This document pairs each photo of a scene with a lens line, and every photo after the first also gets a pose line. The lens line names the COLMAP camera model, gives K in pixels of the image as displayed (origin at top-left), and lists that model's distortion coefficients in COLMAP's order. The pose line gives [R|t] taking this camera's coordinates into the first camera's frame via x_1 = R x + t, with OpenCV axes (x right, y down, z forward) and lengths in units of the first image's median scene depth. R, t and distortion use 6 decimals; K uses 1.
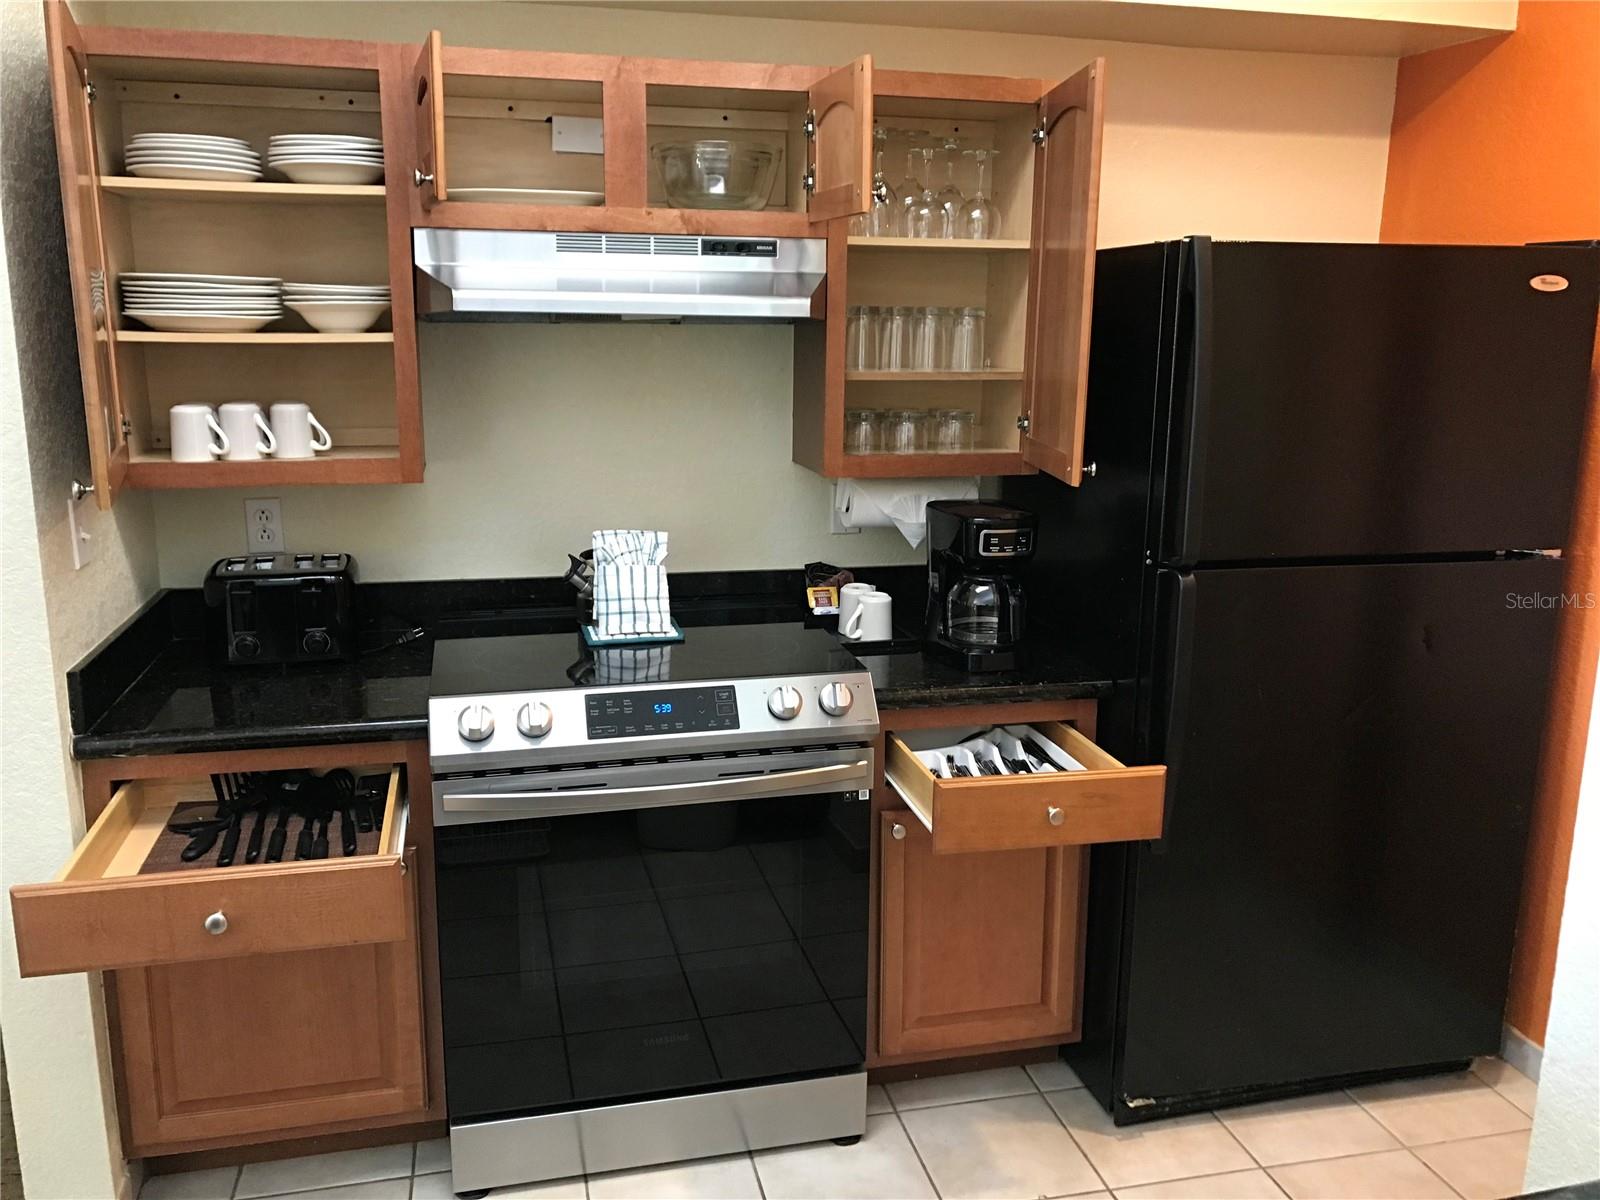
lens RADIAL K [[1351.5, 0, 800.0], [0, 1351.5, 600.0], [0, 0, 1]] dist [0.100815, -0.174865]
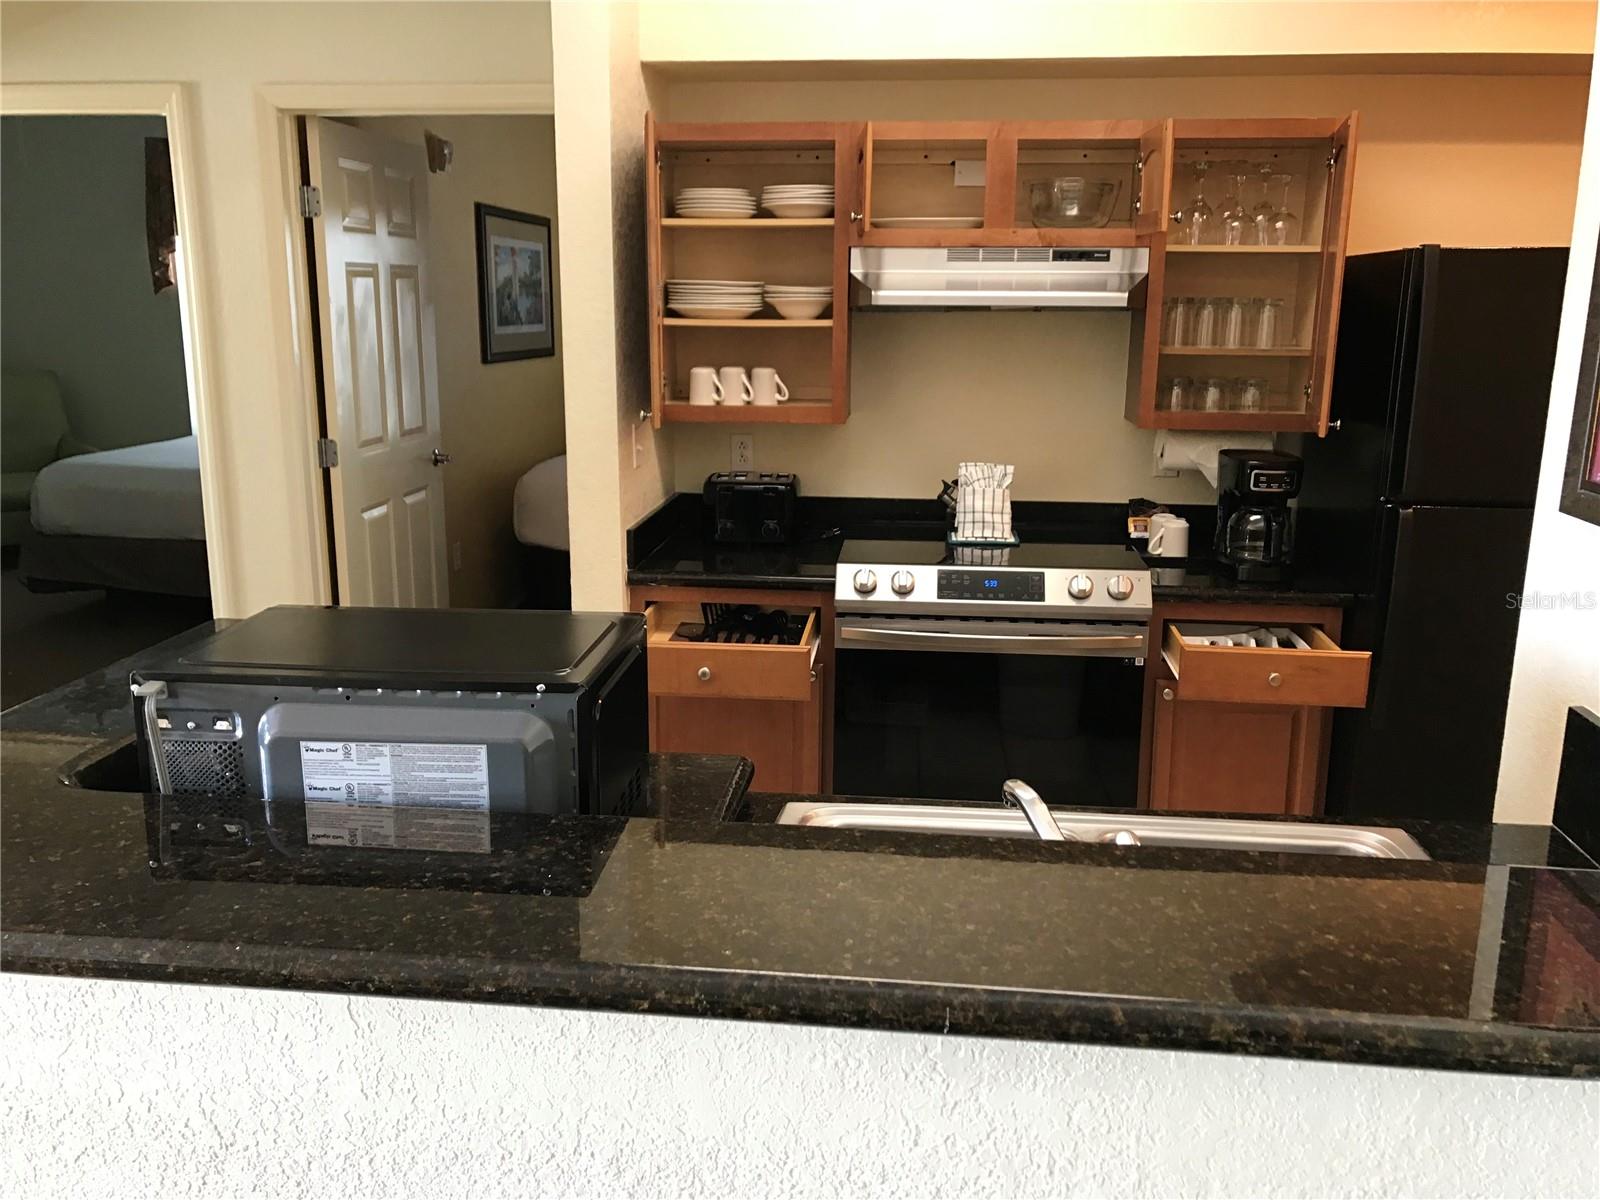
lens RADIAL K [[1297.8, 0, 800.0], [0, 1297.8, 600.0], [0, 0, 1]] dist [0.100110, -0.115200]
pose [[0.947512, 0.072139, -0.311475, 0.123113], [-0.065371, 0.997344, 0.032129, 0.059975], [0.312965, -0.010081, 0.949711, -0.334502]]
